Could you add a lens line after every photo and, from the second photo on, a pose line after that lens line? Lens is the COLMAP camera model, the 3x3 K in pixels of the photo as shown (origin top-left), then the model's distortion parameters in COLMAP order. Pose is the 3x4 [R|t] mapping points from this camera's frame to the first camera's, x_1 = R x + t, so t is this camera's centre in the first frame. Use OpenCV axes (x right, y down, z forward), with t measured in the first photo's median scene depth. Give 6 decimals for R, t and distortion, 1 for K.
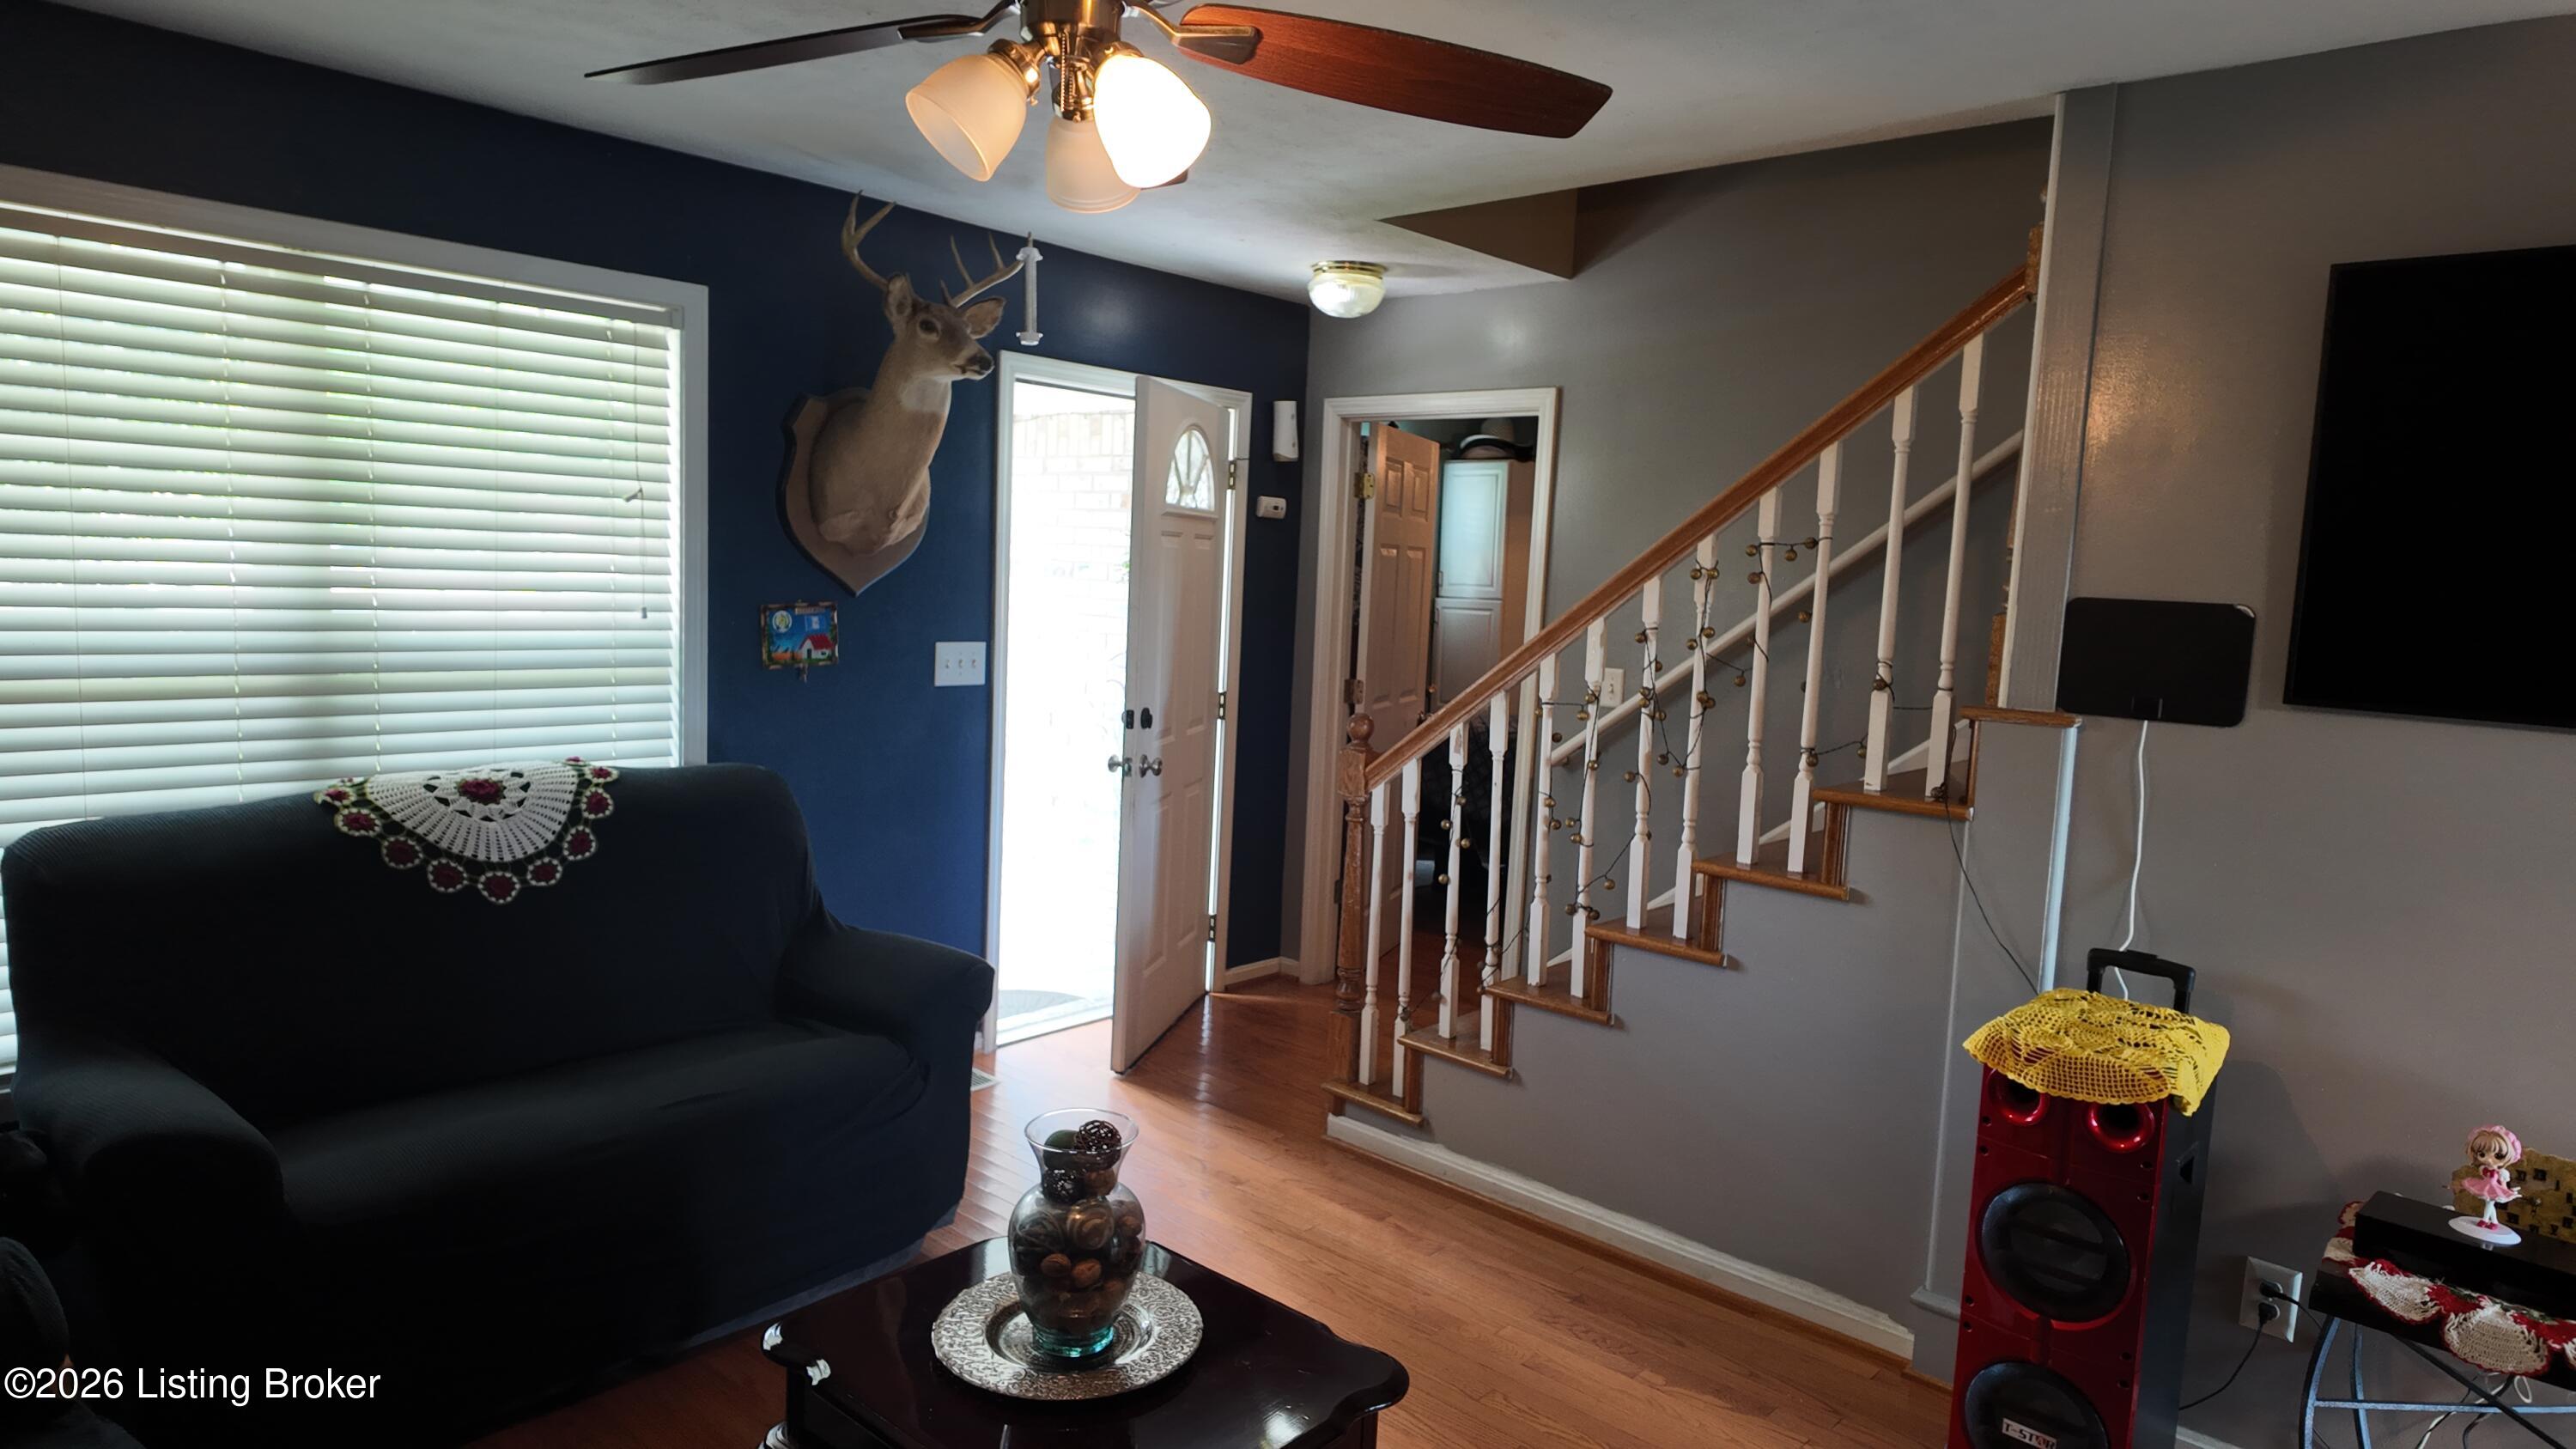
lens RADIAL K [[1498.0, 0, 1296.8], [0, 1498.0, 730.2], [0, 0, 1]] dist [0.120647, -0.160352]
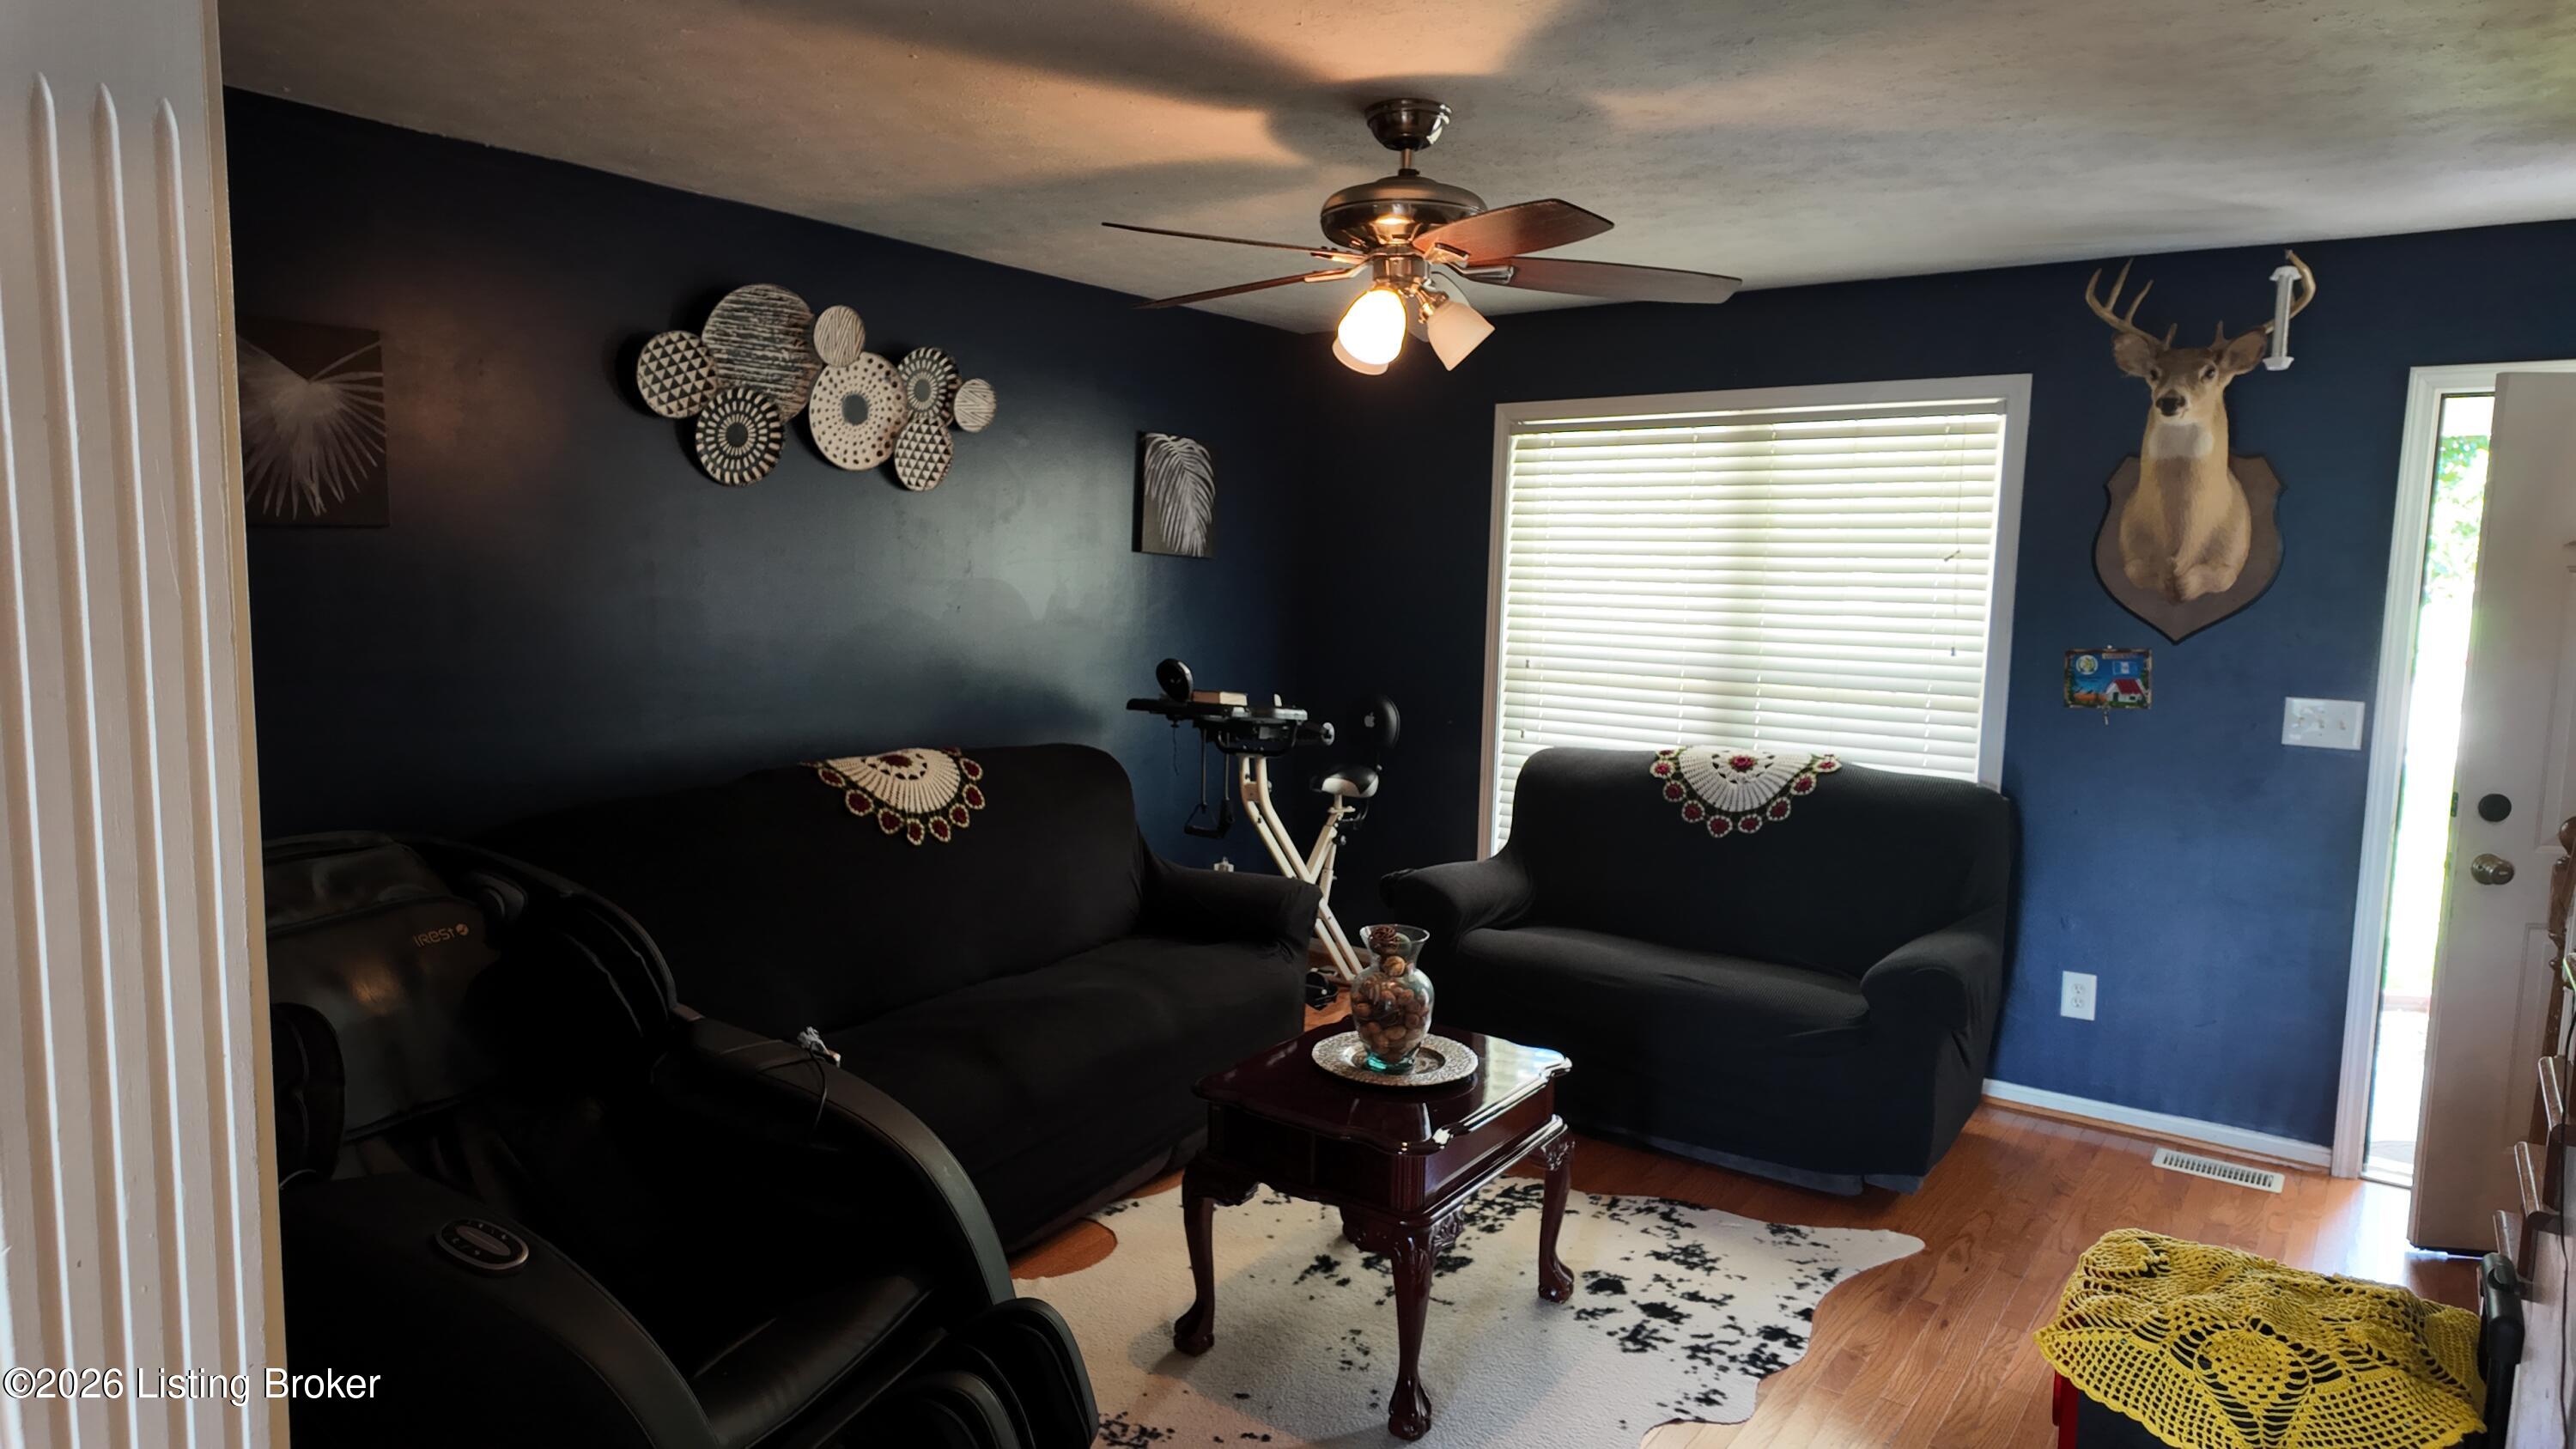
lens RADIAL K [[1498.0, 0, 1296.8], [0, 1498.0, 730.2], [0, 0, 1]] dist [0.120647, -0.160352]
pose [[0.083924, 0.066742, -0.994235, 0.736324], [-0.126817, 0.990357, 0.055777, -0.015784], [0.988369, 0.121405, 0.091579, 0.371639]]
